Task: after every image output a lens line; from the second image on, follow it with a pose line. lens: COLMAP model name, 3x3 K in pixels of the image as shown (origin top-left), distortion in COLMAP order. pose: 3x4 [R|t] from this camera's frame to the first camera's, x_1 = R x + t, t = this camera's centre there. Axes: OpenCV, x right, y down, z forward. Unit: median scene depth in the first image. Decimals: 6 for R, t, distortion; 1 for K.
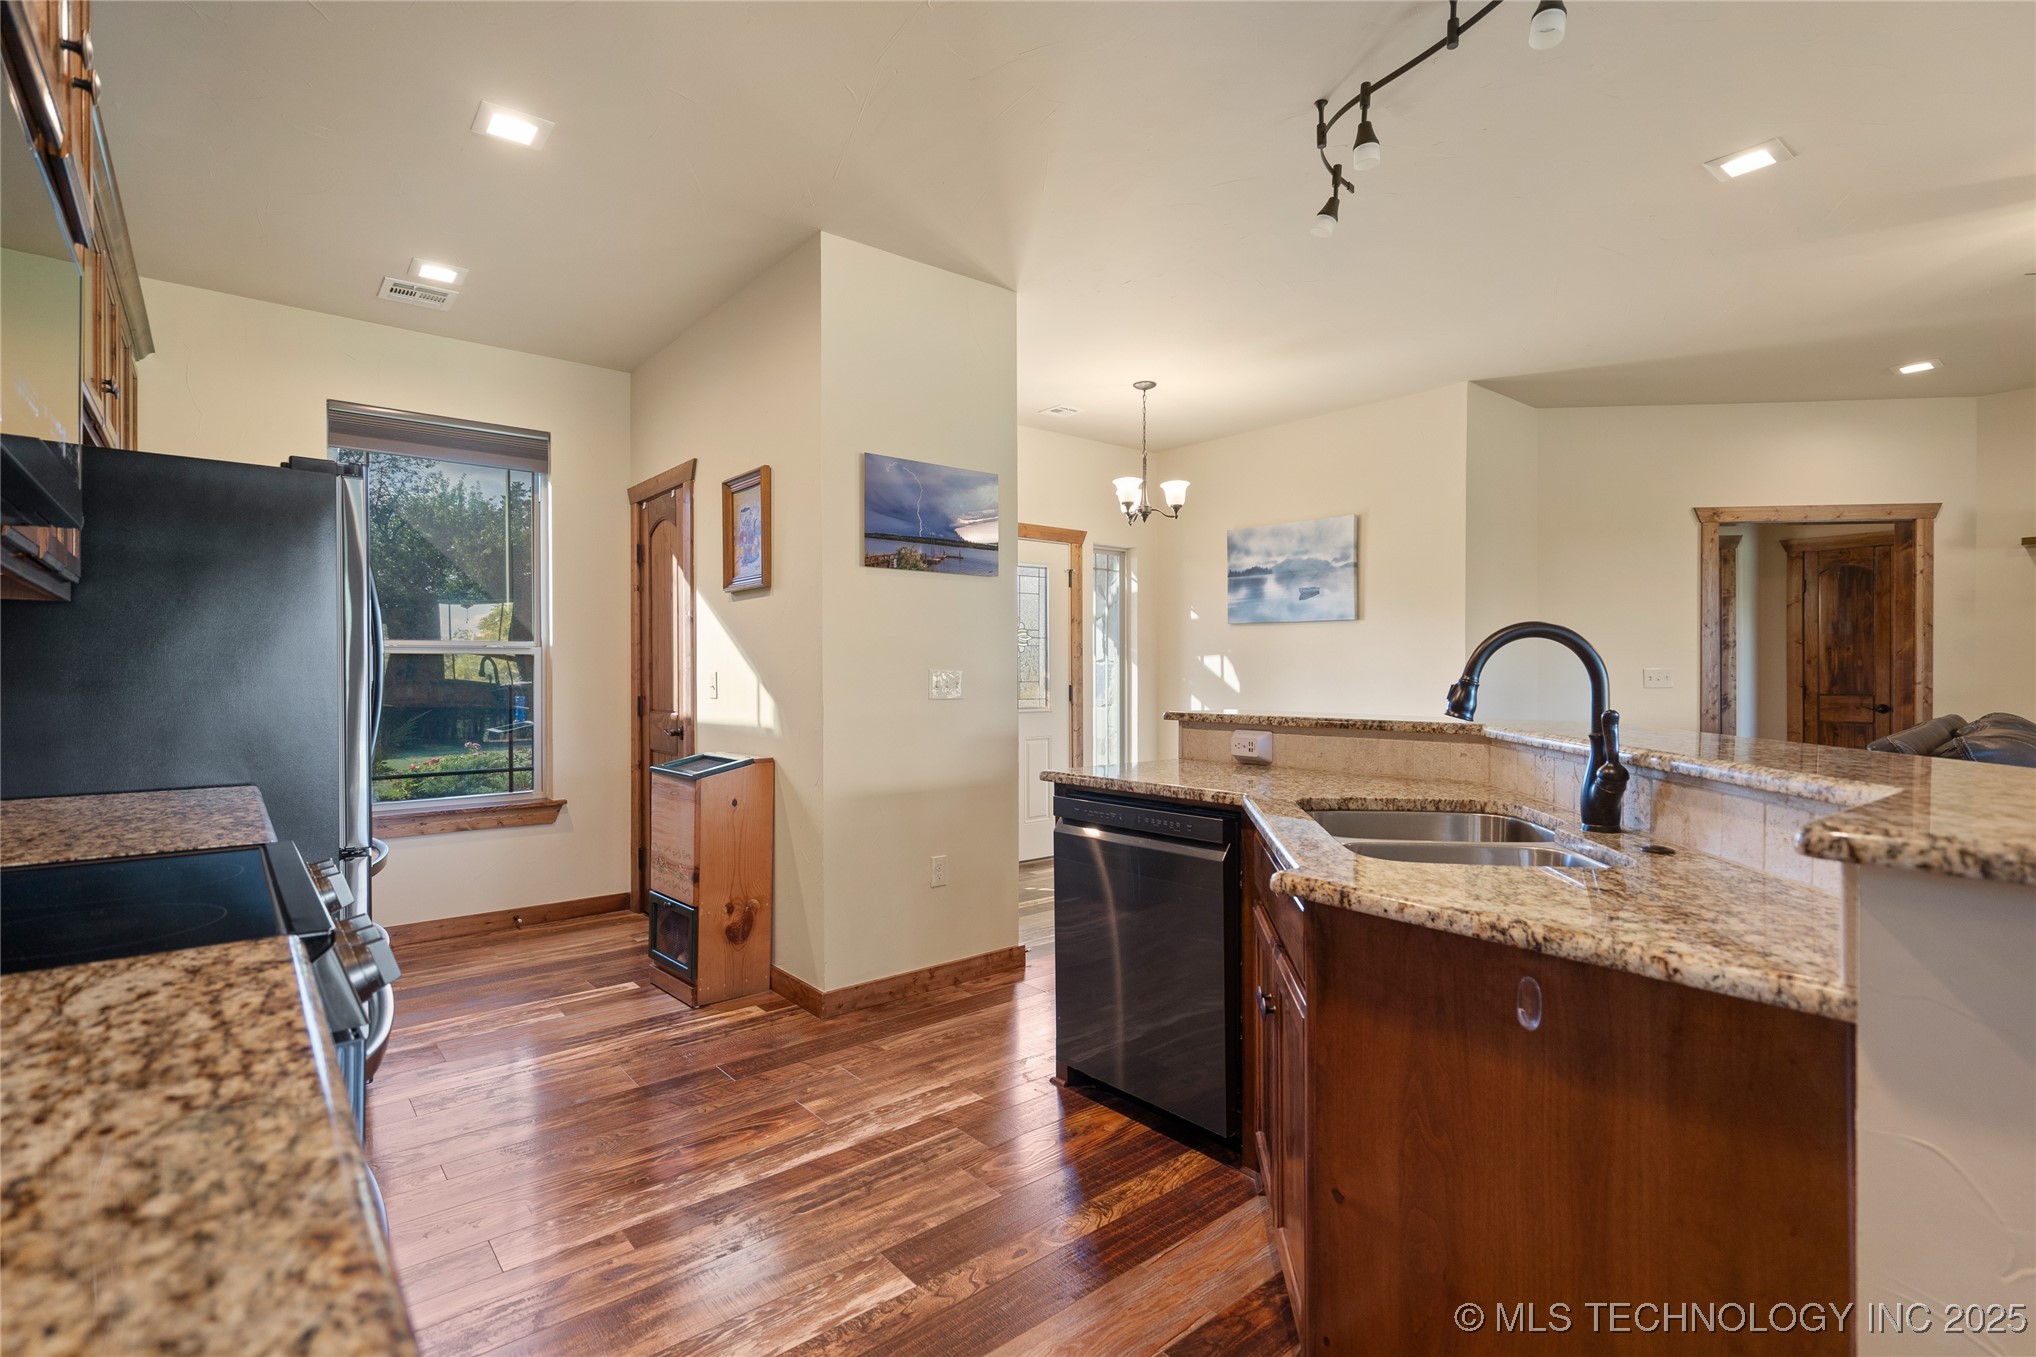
lens RADIAL K [[965.3, 0, 1013.5], [0, 965.3, 670.1], [0, 0, 1]] dist [-0.001499, 0.001642]
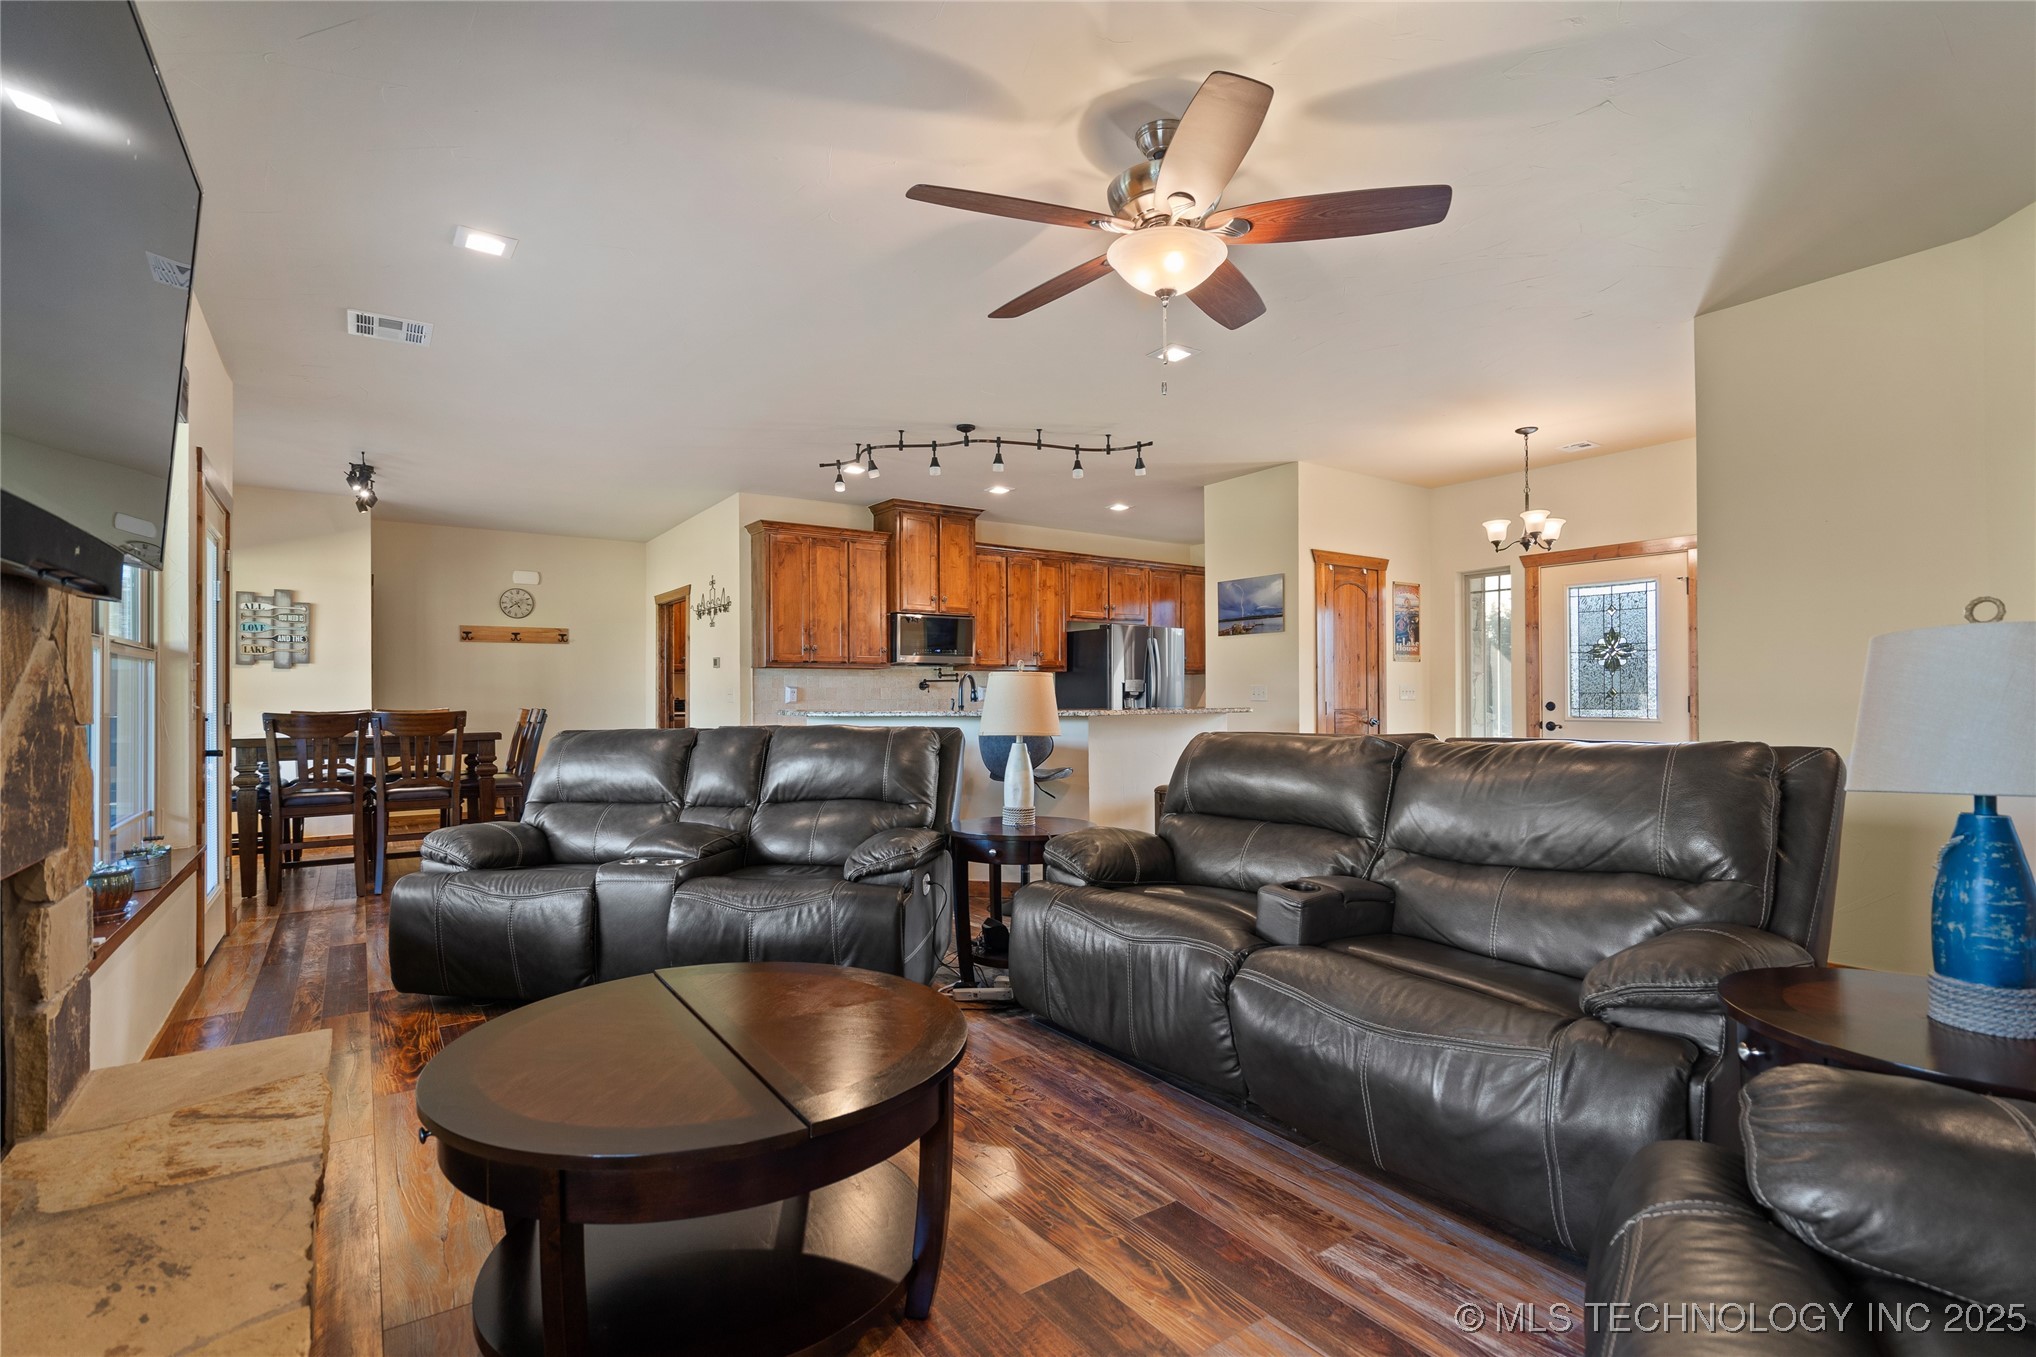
lens RADIAL K [[965.3, 0, 1020.4], [0, 965.3, 687.2], [0, 0, 1]] dist [-0.001499, 0.001642]
pose [[-0.084957, -0.008198, -0.996351, 1.235939], [0.006940, 0.999937, -0.008819, 0.011834], [0.996360, -0.007664, -0.084895, 0.467639]]
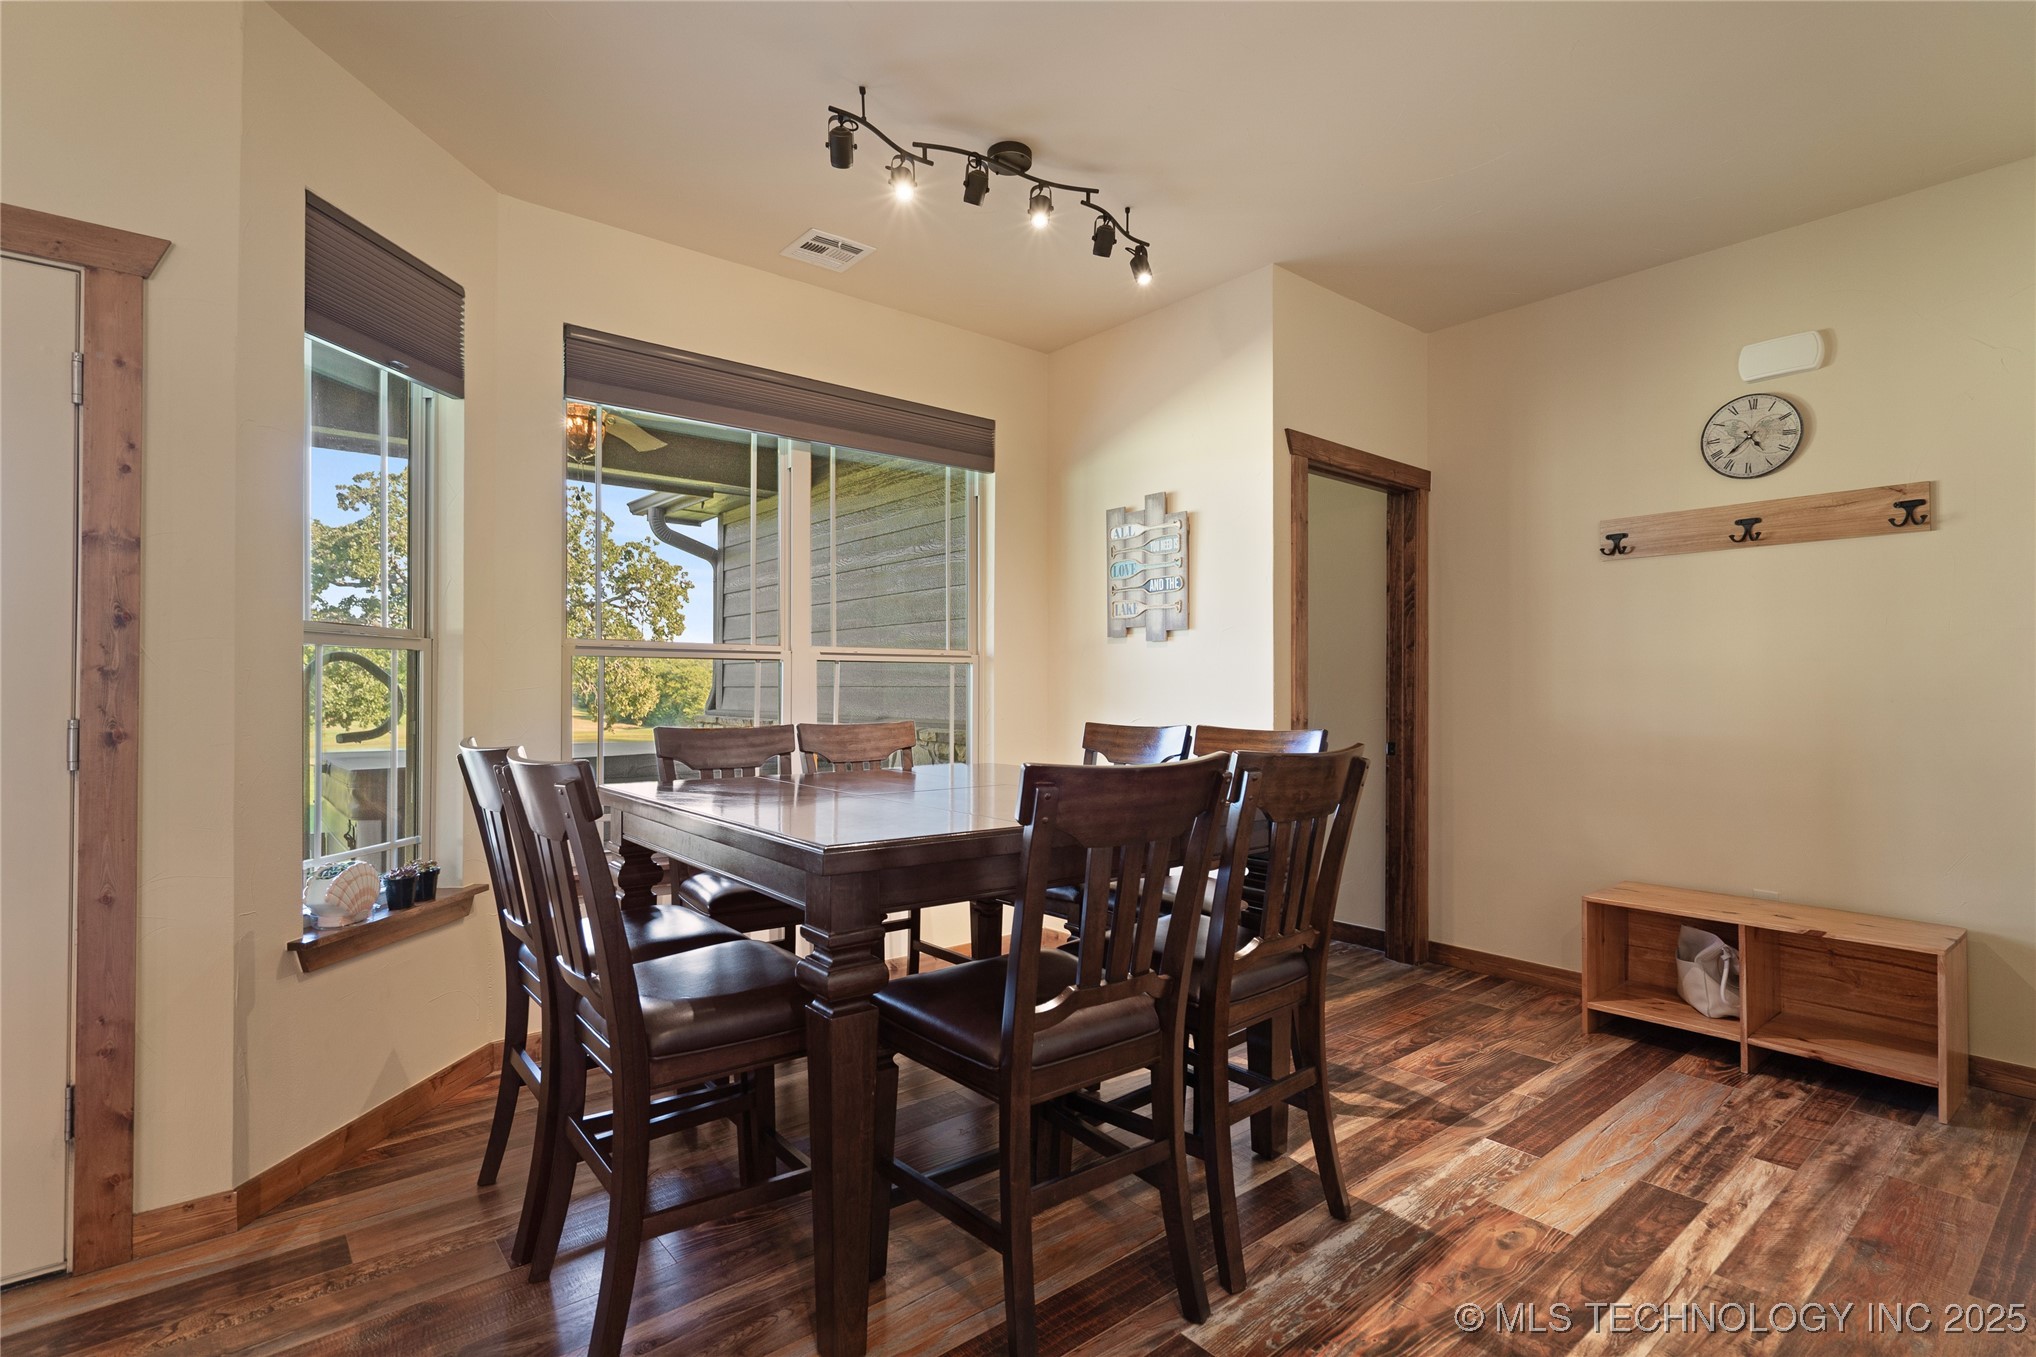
lens RADIAL K [[965.3, 0, 1018.3], [0, 965.3, 683.2], [0, 0, 1]] dist [-0.001499, 0.001642]
pose [[-0.999995, 0.001294, -0.002893, 0.095305], [0.001302, 0.999995, -0.002892, -0.000052], [0.002889, -0.002896, -0.999992, 0.051014]]
